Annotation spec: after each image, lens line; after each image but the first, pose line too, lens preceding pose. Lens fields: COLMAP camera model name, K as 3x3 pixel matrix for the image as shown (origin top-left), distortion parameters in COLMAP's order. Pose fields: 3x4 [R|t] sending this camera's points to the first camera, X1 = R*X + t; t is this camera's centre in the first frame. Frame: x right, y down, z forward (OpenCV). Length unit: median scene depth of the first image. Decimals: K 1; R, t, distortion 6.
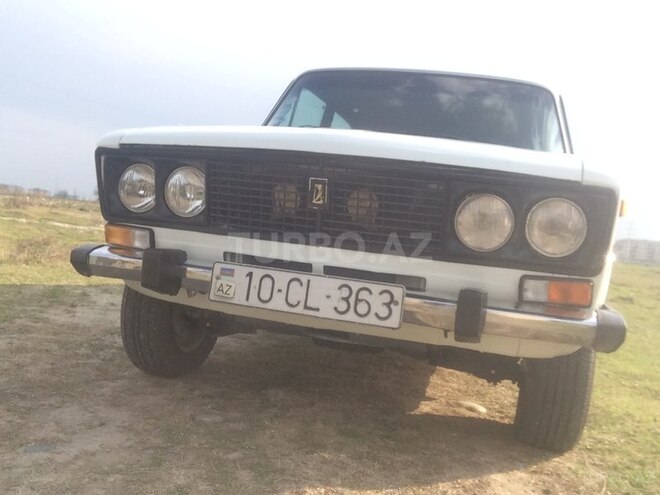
lens RADIAL K [[641.1, 0, 352.6], [0, 641.1, 248.2], [0, 0, 1]] dist [-0.022755, -0.025385]
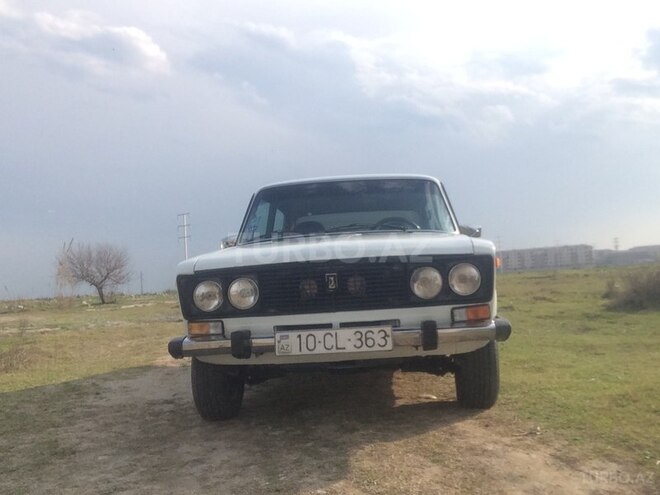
lens RADIAL K [[641.1, 0, 352.6], [0, 641.1, 248.2], [0, 0, 1]] dist [-0.022755, -0.025385]
pose [[0.969104, -0.162440, 0.185611, -0.298955], [0.175506, 0.982875, -0.056165, -0.067259], [-0.173309, 0.087005, 0.981017, -0.706230]]
